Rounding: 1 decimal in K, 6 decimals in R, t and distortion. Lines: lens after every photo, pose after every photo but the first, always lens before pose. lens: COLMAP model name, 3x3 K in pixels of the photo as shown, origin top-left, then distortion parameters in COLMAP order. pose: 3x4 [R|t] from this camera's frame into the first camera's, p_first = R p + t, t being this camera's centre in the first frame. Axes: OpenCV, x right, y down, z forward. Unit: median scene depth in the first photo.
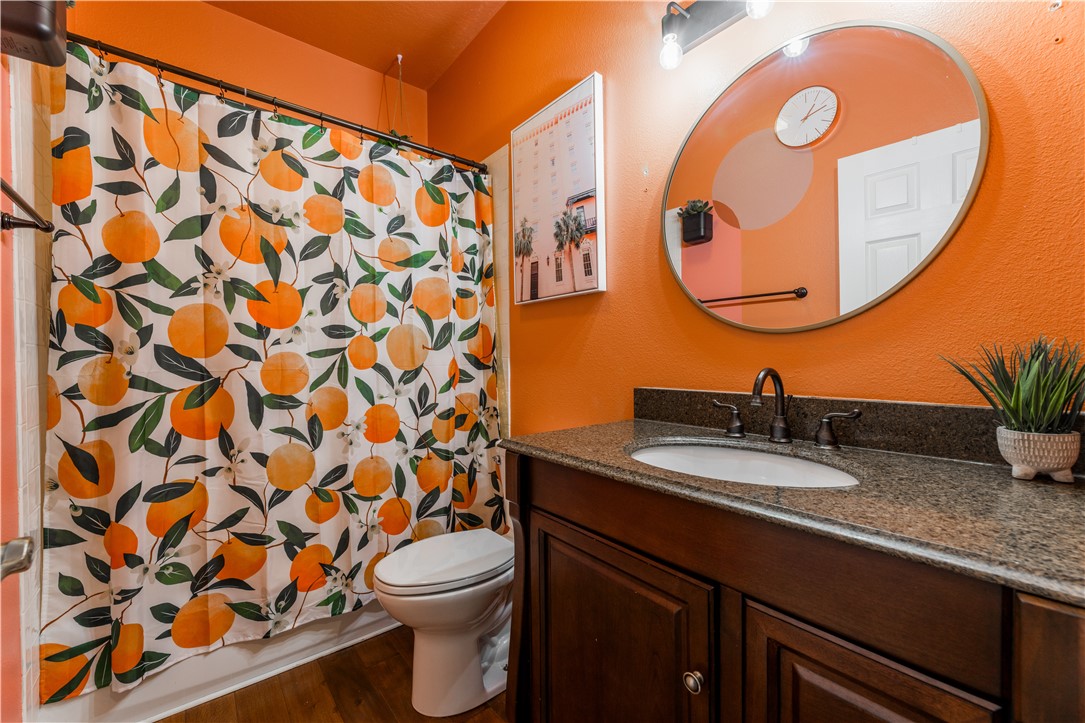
lens RADIAL K [[433.7, 0, 542.4], [0, 433.7, 363.4], [0, 0, 1]] dist [0.000517, 0.000020]
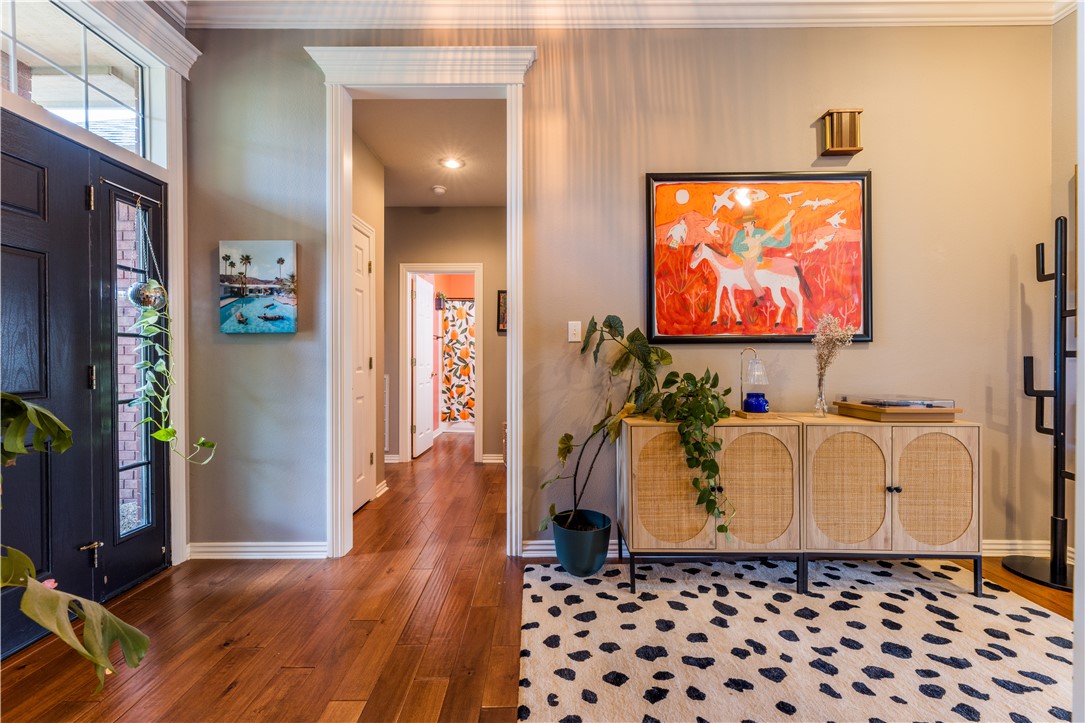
lens RADIAL K [[433.7, 0, 541.7], [0, 433.7, 359.2], [0, 0, 1]] dist [0.000517, 0.000020]
pose [[0.775381, 0.006334, -0.631462, 3.016098], [-0.011761, 0.999921, -0.004411, 0.003240], [0.631384, 0.010847, 0.775394, -2.261841]]
